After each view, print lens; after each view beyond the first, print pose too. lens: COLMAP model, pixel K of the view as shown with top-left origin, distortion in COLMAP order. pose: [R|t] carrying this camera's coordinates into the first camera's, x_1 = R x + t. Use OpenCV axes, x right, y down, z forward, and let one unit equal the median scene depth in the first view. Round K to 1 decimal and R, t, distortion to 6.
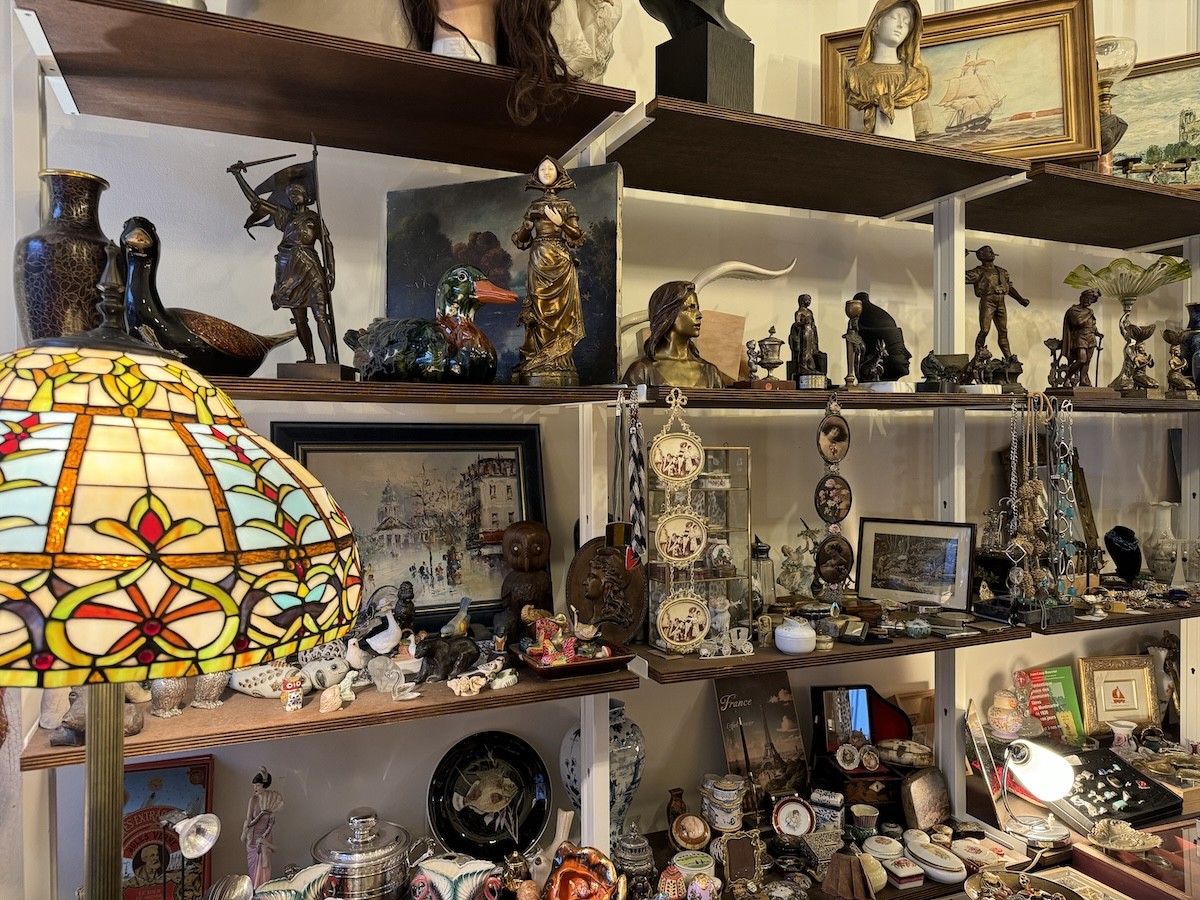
lens RADIAL K [[843.6, 0, 598.0], [0, 843.6, 452.4], [0, 0, 1]] dist [0.033460, -0.048884]
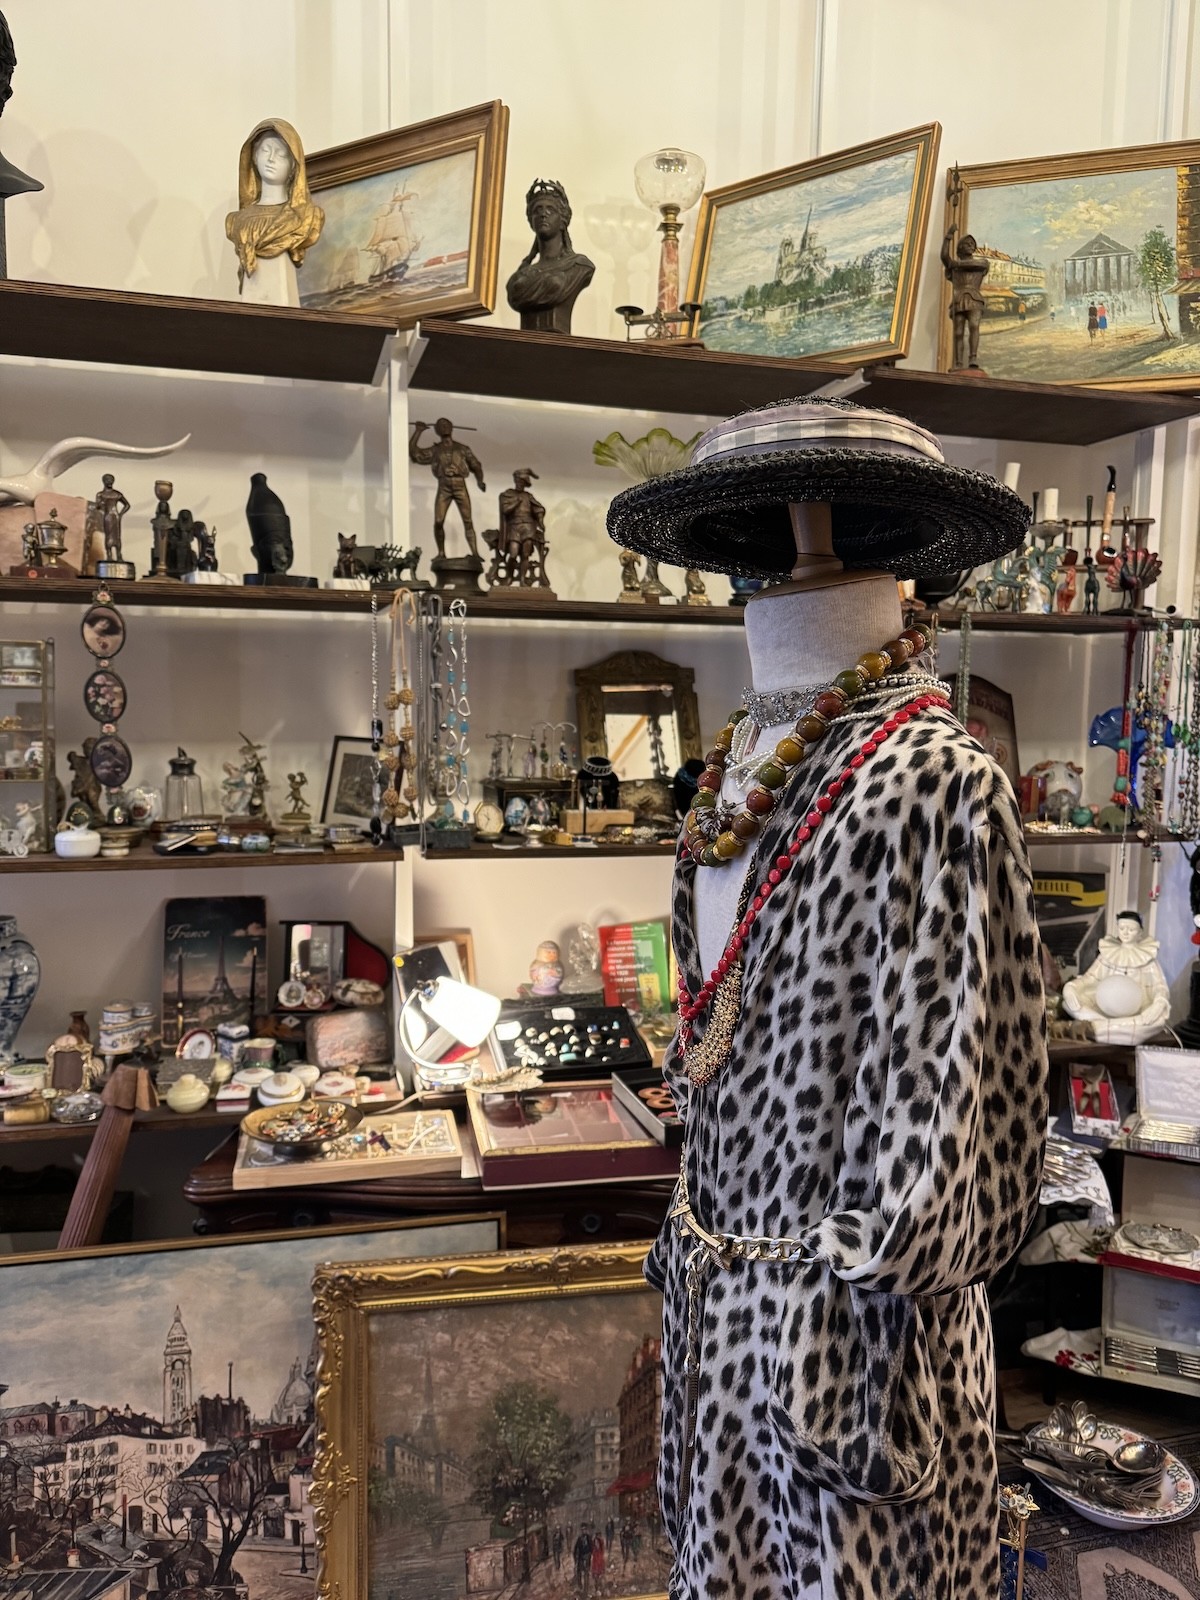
lens RADIAL K [[1124.8, 0, 606.6], [0, 1124.8, 802.3], [0, 0, 1]] dist [0.033460, -0.048884]
pose [[0.992189, 0.029700, -0.121160, 0.810669], [-0.018989, 0.995884, 0.088621, 0.041305], [0.123294, -0.085628, 0.988669, -0.149153]]
